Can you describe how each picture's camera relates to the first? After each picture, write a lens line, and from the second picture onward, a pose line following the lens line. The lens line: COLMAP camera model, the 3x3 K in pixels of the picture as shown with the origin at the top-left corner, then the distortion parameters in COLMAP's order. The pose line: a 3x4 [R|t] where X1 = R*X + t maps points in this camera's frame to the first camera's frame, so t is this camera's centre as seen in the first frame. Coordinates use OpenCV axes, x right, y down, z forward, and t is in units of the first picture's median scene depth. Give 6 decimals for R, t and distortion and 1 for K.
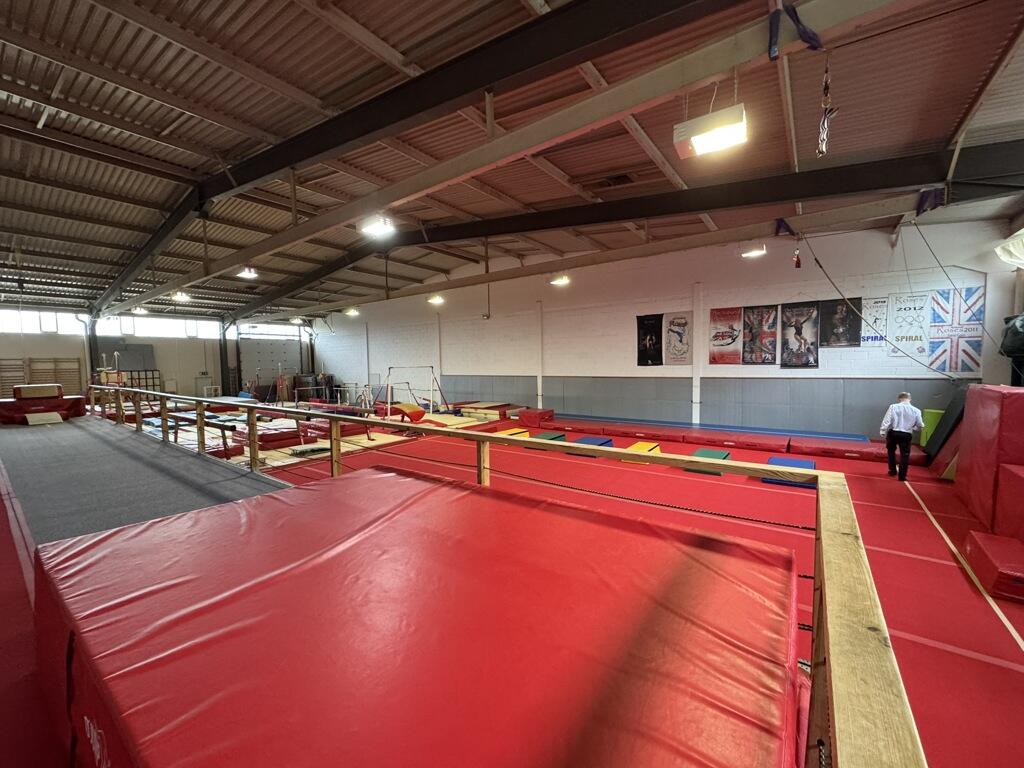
lens RADIAL K [[408.6, 0, 510.7], [0, 408.6, 384.1], [0, 0, 1]] dist [0.001651, 0.000890]
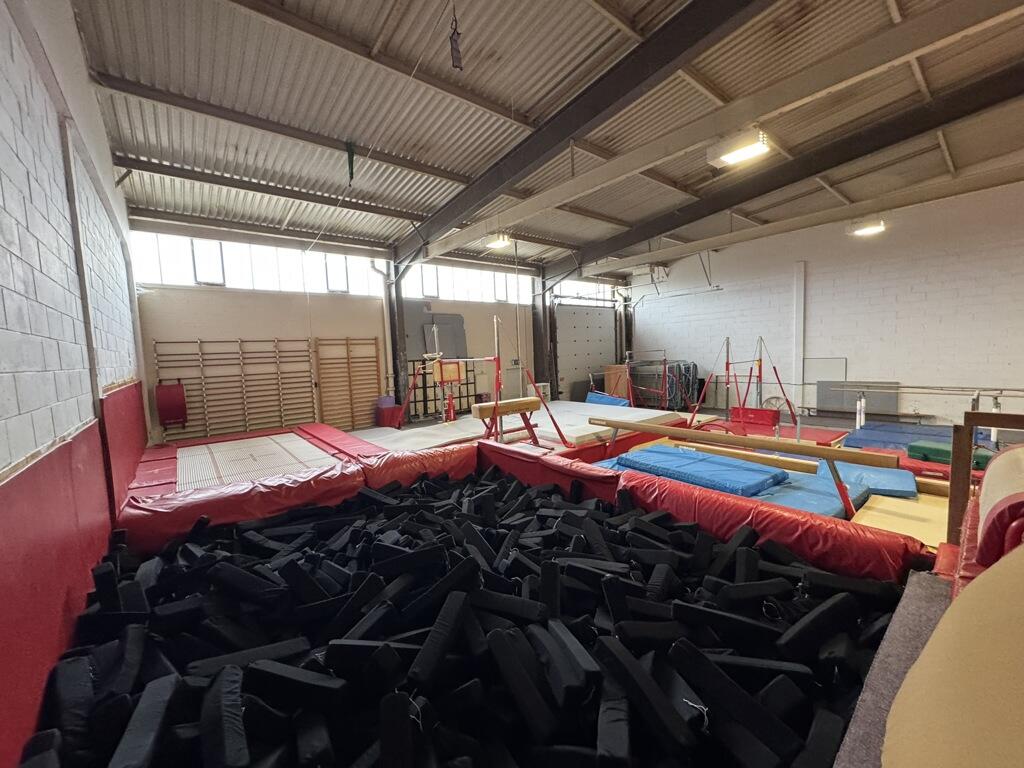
lens RADIAL K [[408.6, 0, 505.7], [0, 408.6, 381.2], [0, 0, 1]] dist [0.001651, 0.000890]
pose [[0.973373, 0.003435, -0.229200, -1.245676], [0.003552, 0.999542, 0.030065, -0.032695], [0.229198, -0.030079, 0.972915, 0.815824]]
